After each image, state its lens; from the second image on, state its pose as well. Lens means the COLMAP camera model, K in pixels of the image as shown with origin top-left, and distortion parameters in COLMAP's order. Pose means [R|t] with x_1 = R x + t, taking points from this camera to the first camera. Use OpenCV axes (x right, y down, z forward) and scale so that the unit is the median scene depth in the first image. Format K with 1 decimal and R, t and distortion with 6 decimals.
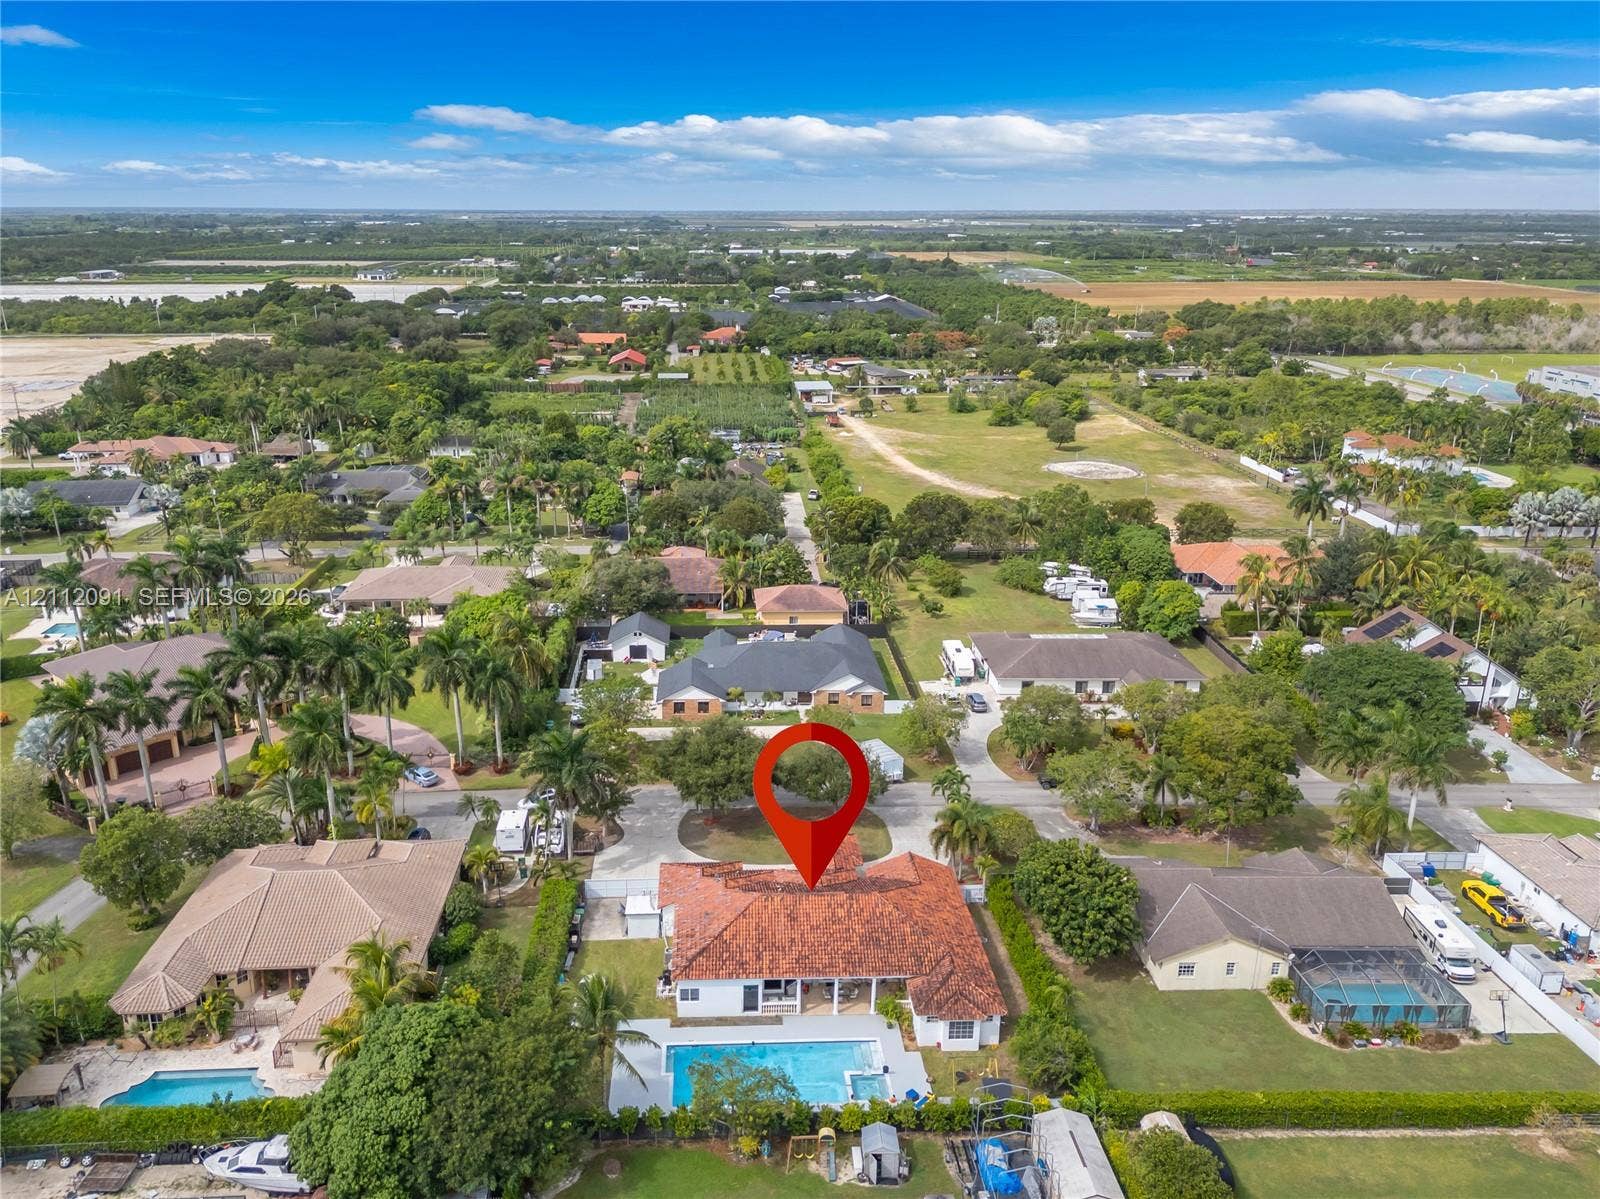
lens RADIAL K [[1232.4, 0, 800.0], [0, 1232.4, 599.5], [0, 0, 1]] dist [-0.010013, 0.005268]
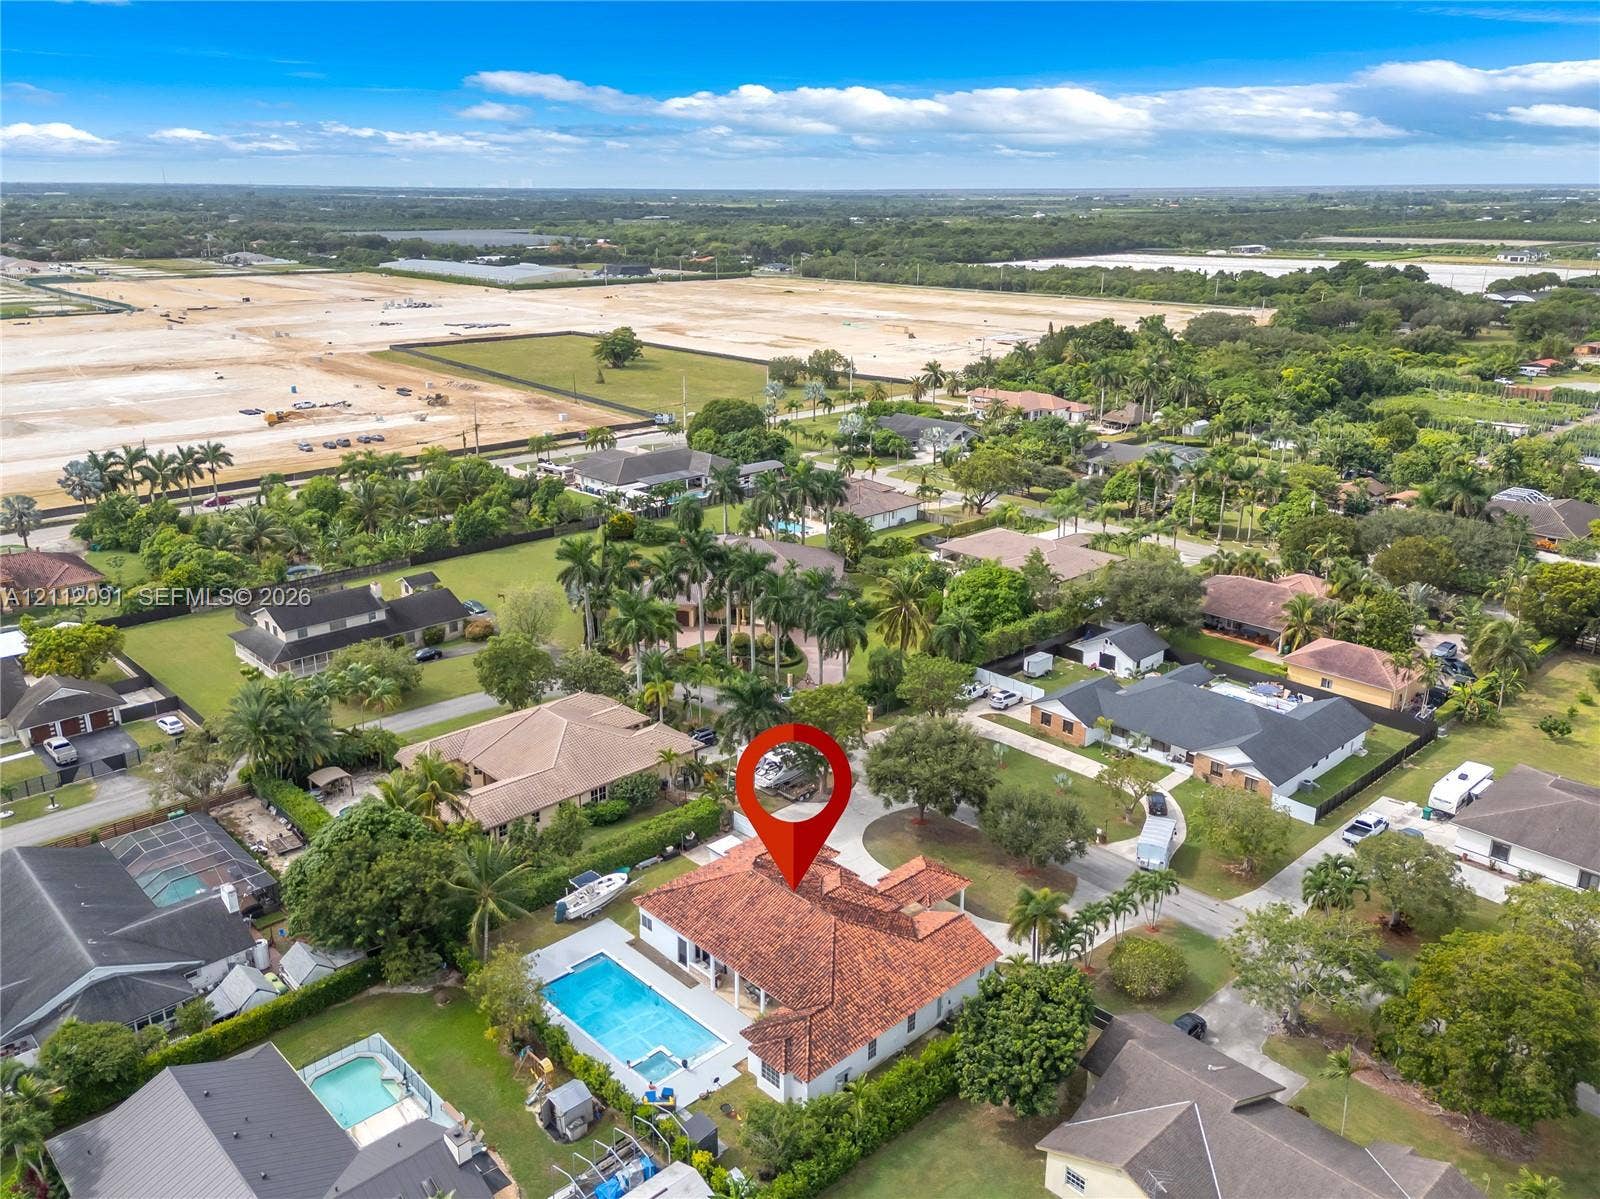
lens RADIAL K [[1232.4, 0, 800.0], [0, 1232.4, 599.5], [0, 0, 1]] dist [-0.010013, 0.005268]
pose [[0.627067, 0.235898, -0.742388, 0.375045], [-0.222747, 0.967549, 0.119298, -0.057853], [0.746439, 0.090557, 0.659264, 0.185652]]
